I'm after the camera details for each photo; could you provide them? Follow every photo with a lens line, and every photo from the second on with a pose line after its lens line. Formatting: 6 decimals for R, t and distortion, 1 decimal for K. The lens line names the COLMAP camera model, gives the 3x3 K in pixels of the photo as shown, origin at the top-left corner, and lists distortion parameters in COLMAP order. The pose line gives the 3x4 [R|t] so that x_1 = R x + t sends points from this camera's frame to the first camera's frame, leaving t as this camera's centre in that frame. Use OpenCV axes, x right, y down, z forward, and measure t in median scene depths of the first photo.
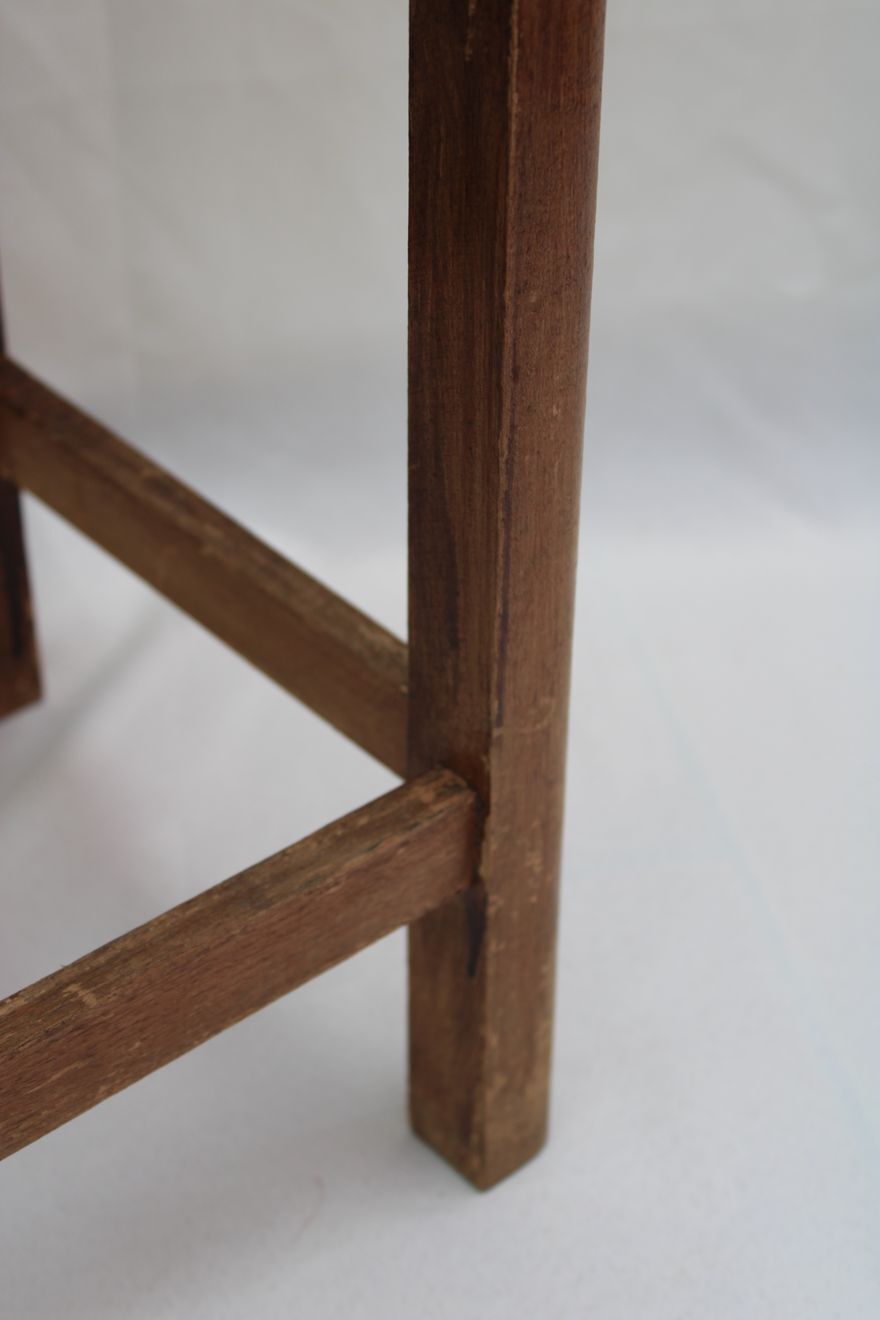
lens RADIAL K [[2566.3, 0, 440.0], [0, 2566.3, 660.0], [0, 0, 1]] dist [-0.001404, 0.334373]
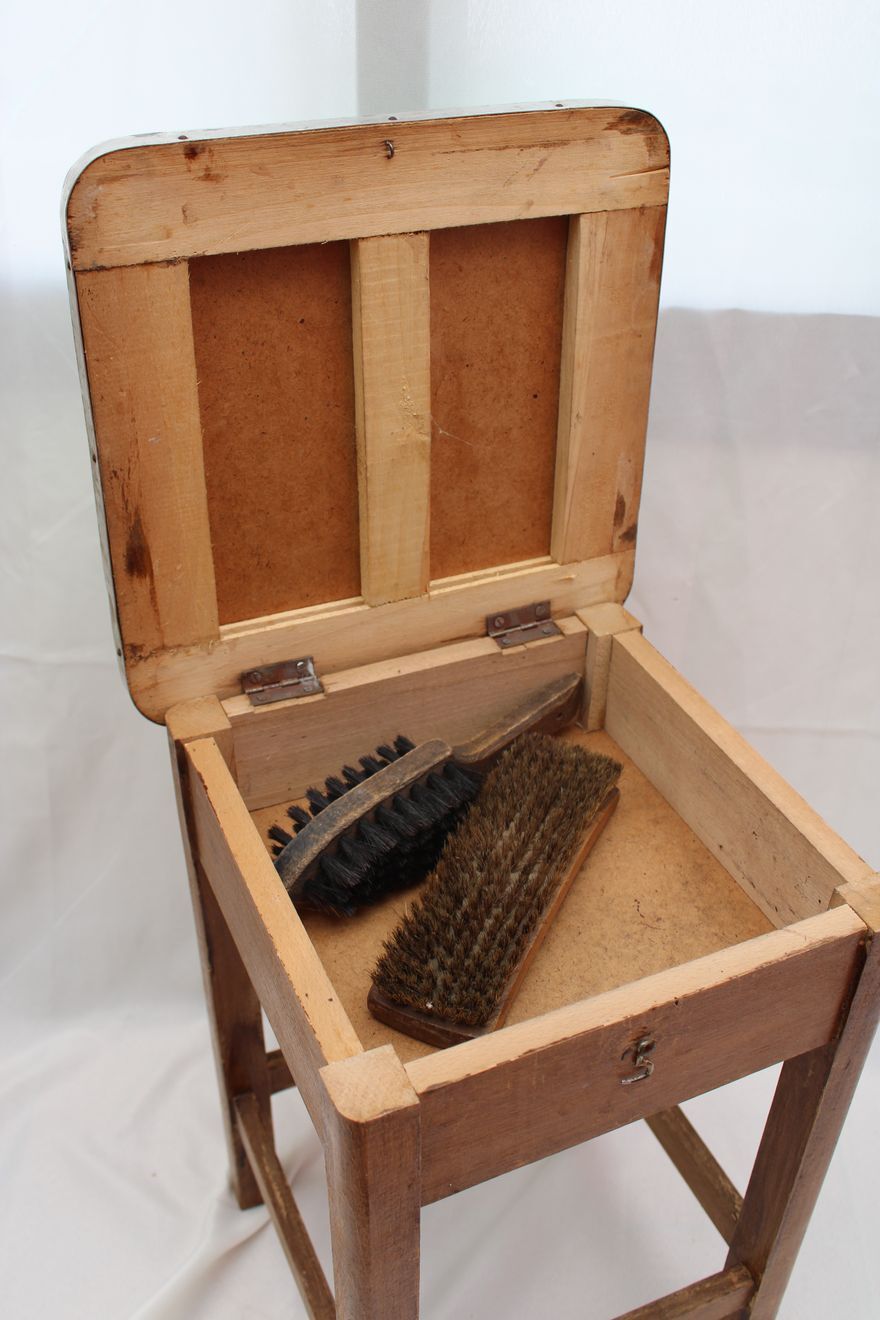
lens RADIAL K [[1327.0, 0, 440.0], [0, 1327.0, 660.0], [0, 0, 1]] dist [-0.117038, 0.129948]
pose [[0.957127, 0.177217, -0.229132, -0.098875], [-0.184578, 0.982757, -0.010923, -0.483231], [0.223245, 0.052747, 0.973334, -0.350928]]
